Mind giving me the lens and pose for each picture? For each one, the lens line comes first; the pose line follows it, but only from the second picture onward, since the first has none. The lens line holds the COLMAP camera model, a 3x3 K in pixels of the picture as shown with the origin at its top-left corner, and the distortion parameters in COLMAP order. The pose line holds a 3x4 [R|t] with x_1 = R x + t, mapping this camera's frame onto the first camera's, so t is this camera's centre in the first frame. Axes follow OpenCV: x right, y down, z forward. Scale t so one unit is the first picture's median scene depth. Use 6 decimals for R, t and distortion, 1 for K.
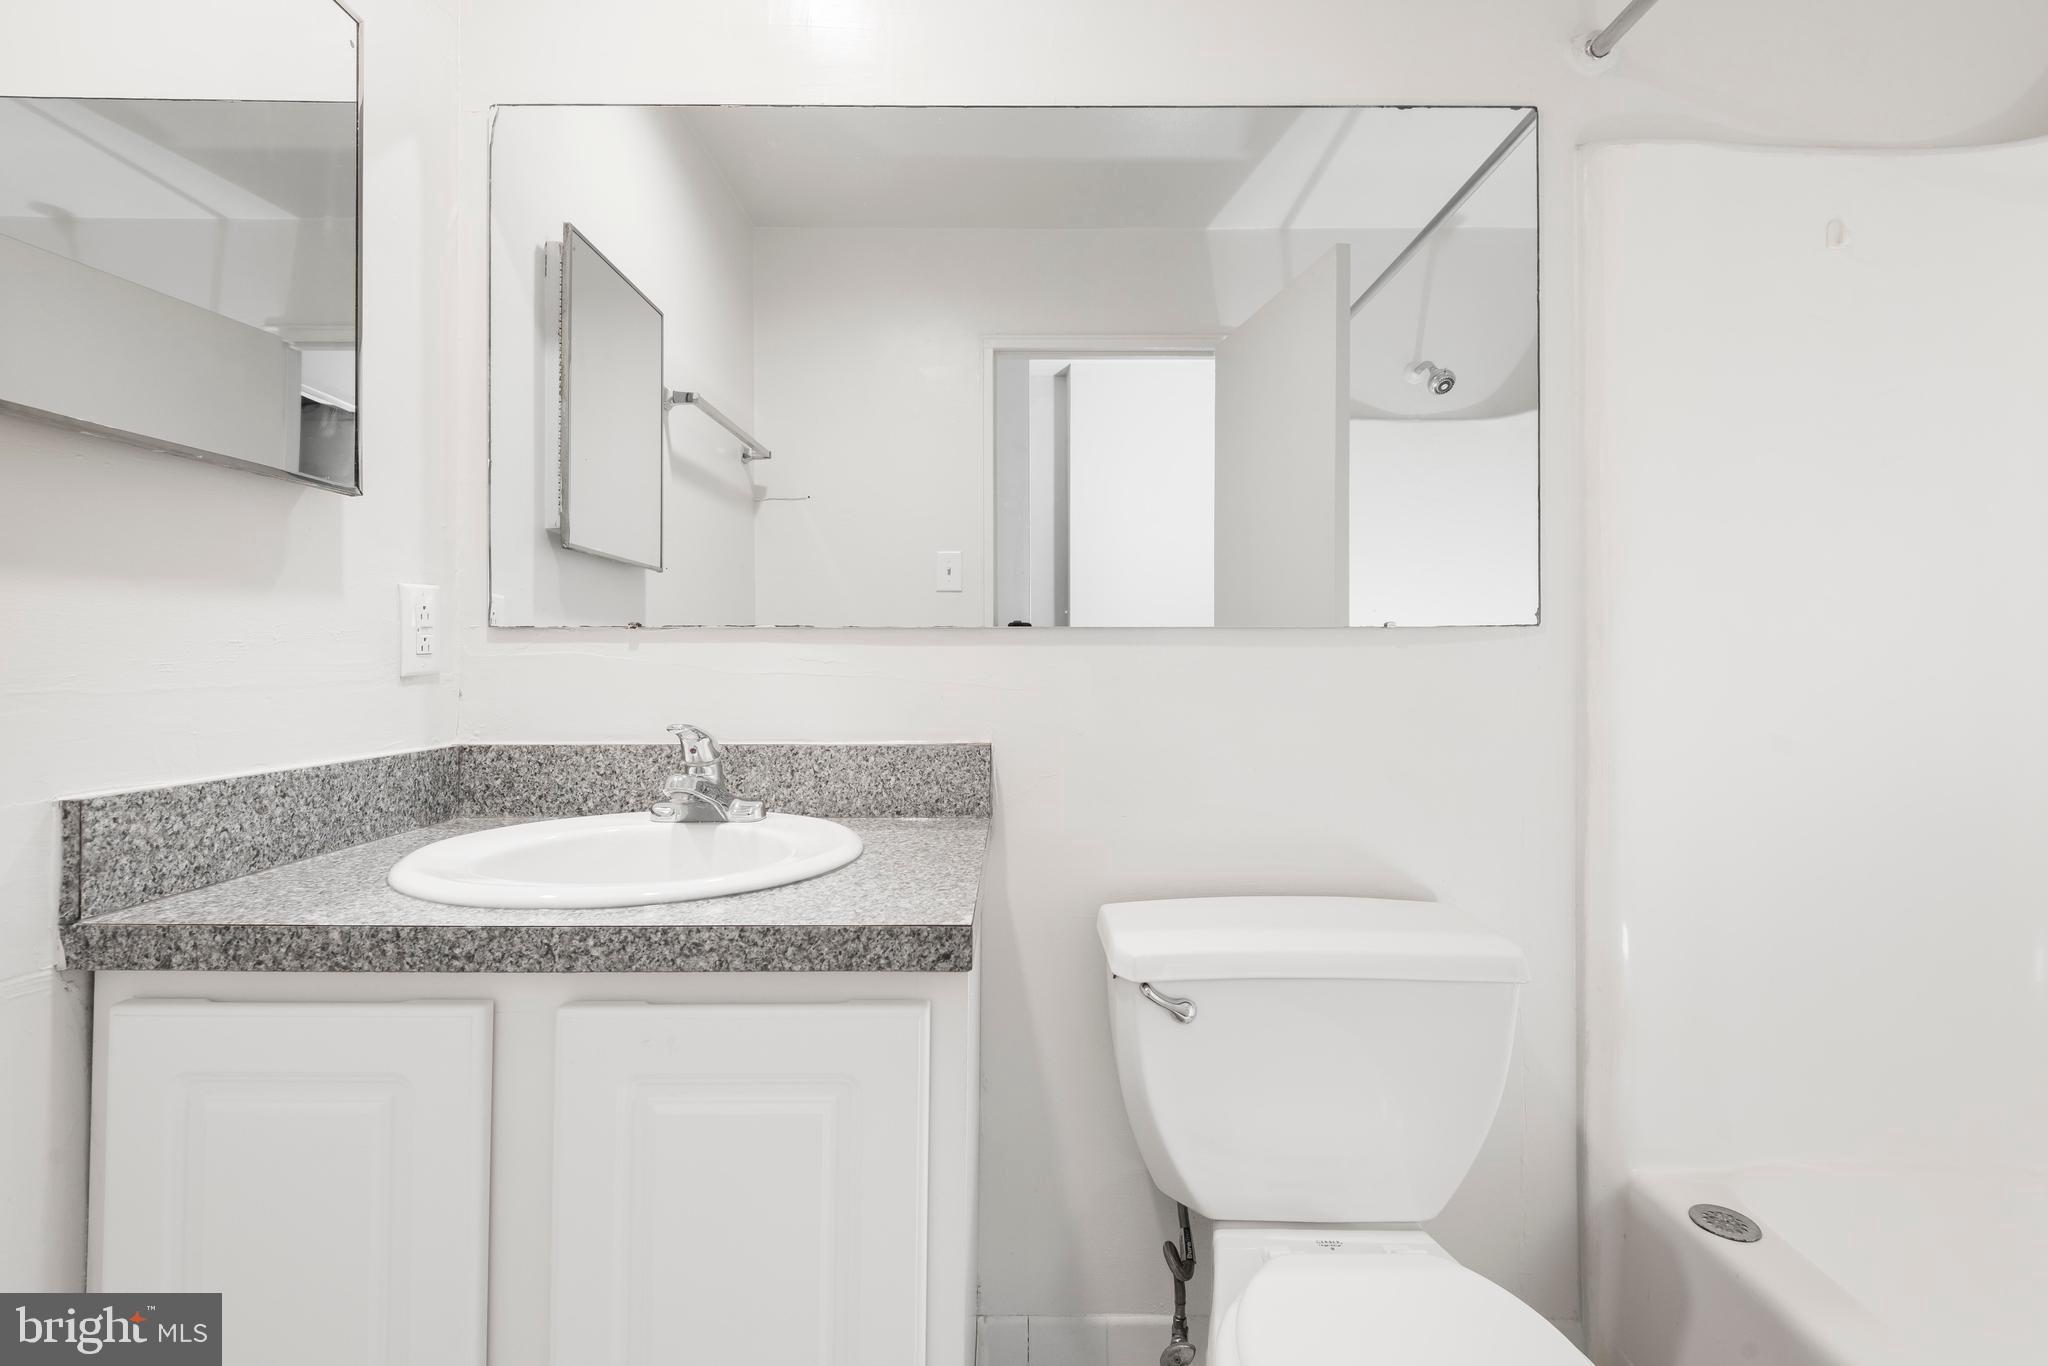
lens RADIAL K [[941.9, 0, 1027.6], [0, 941.9, 651.1], [0, 0, 1]] dist [0.008750, -0.001796]
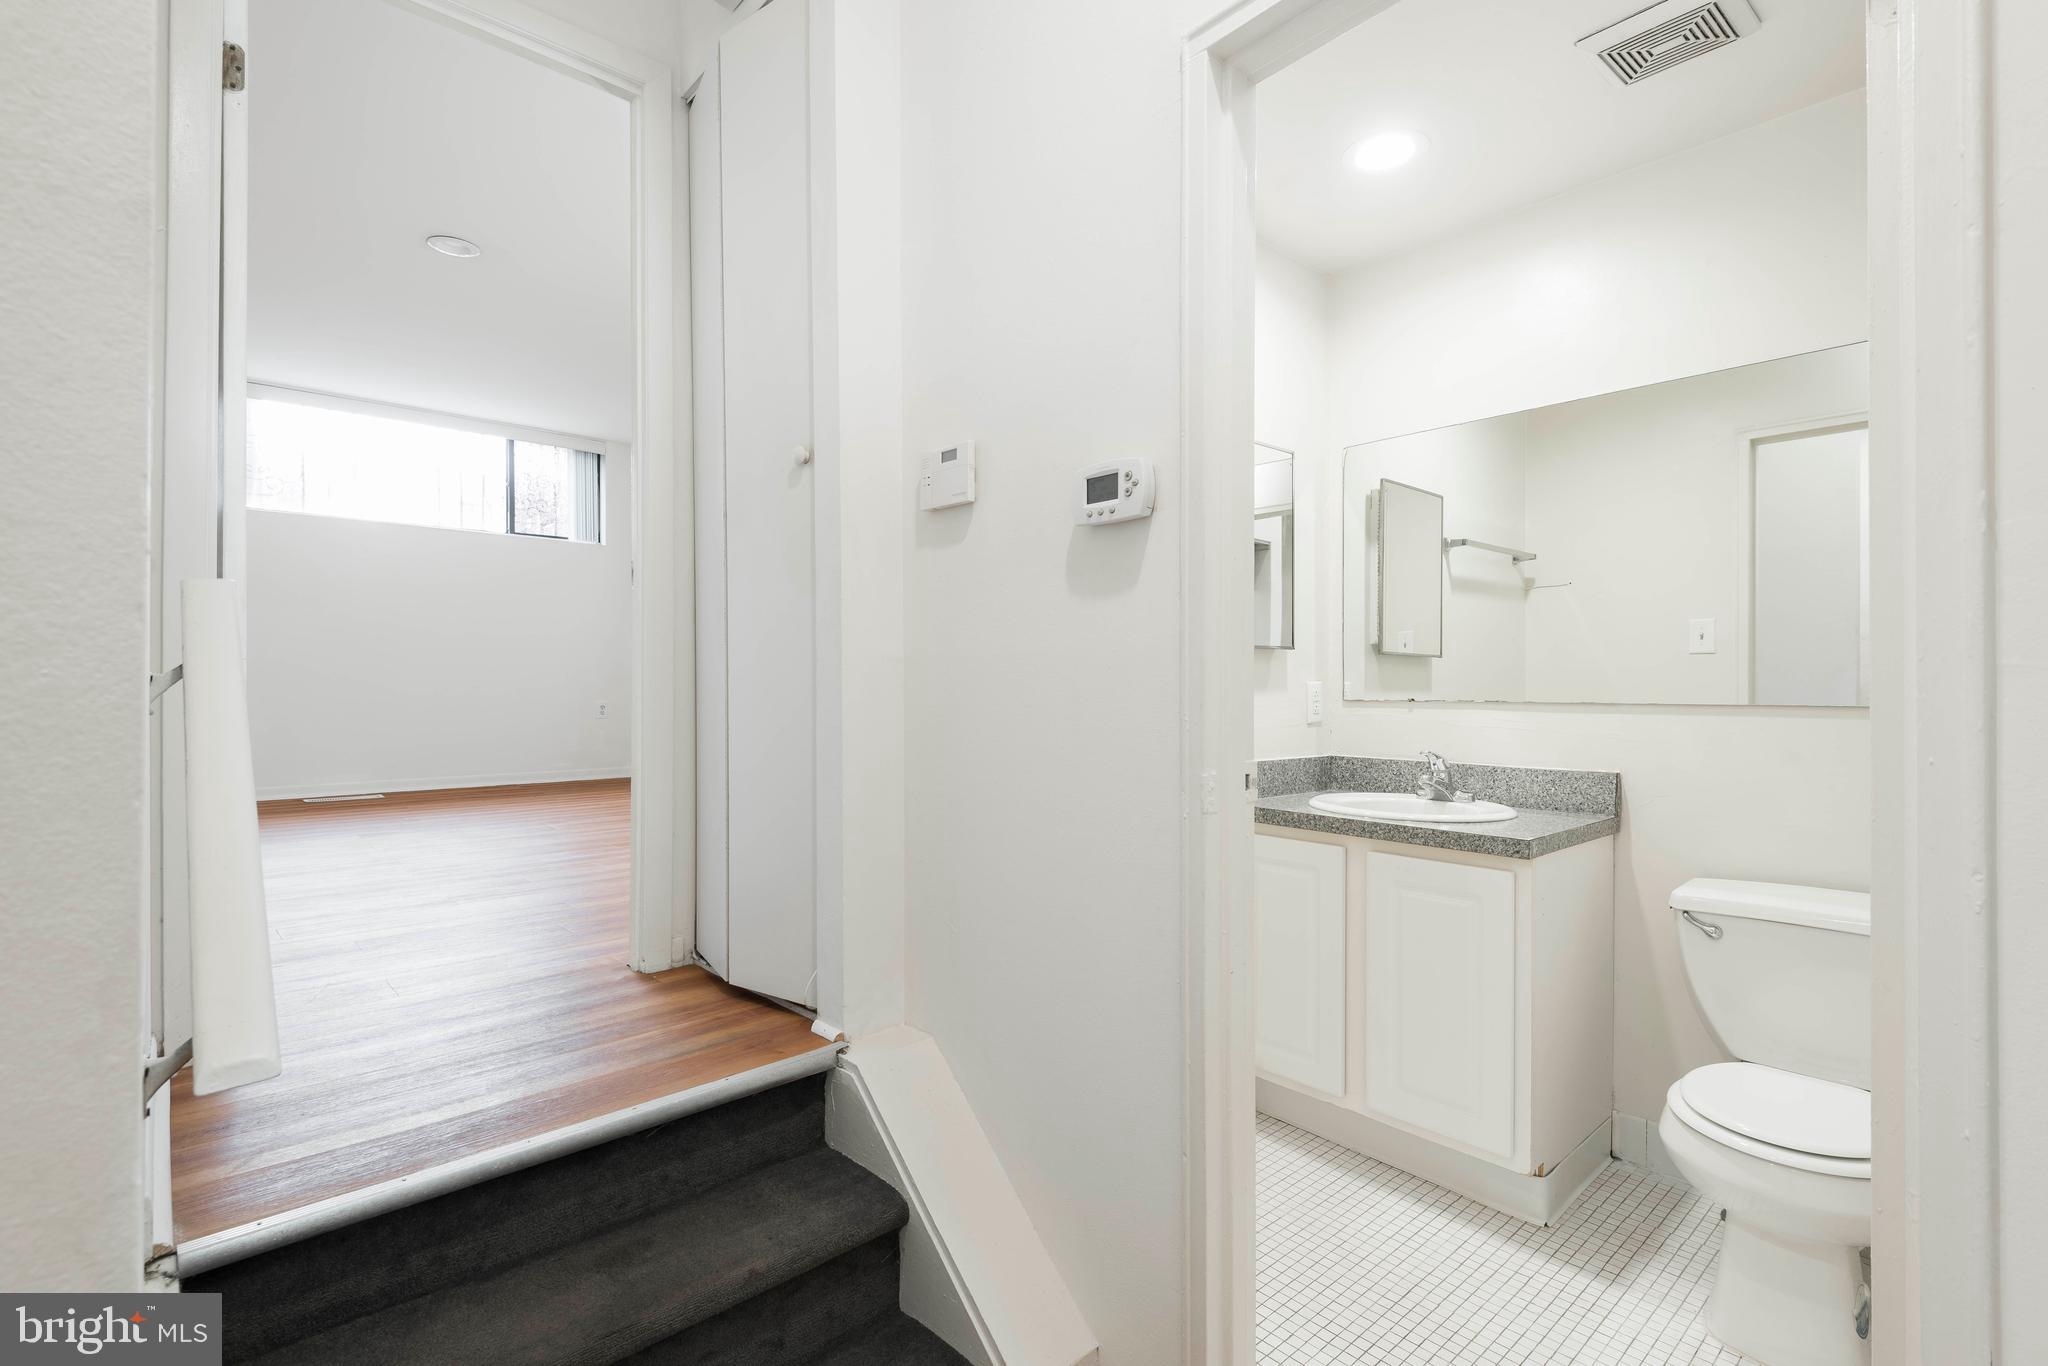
lens RADIAL K [[941.9, 0, 1007.8], [0, 941.9, 682.7], [0, 0, 1]] dist [0.008750, -0.001796]
pose [[0.651924, -0.001176, -0.758284, 0.538144], [0.004973, 0.999984, 0.002724, -0.074765], [0.758268, -0.005547, 0.651919, -0.940684]]
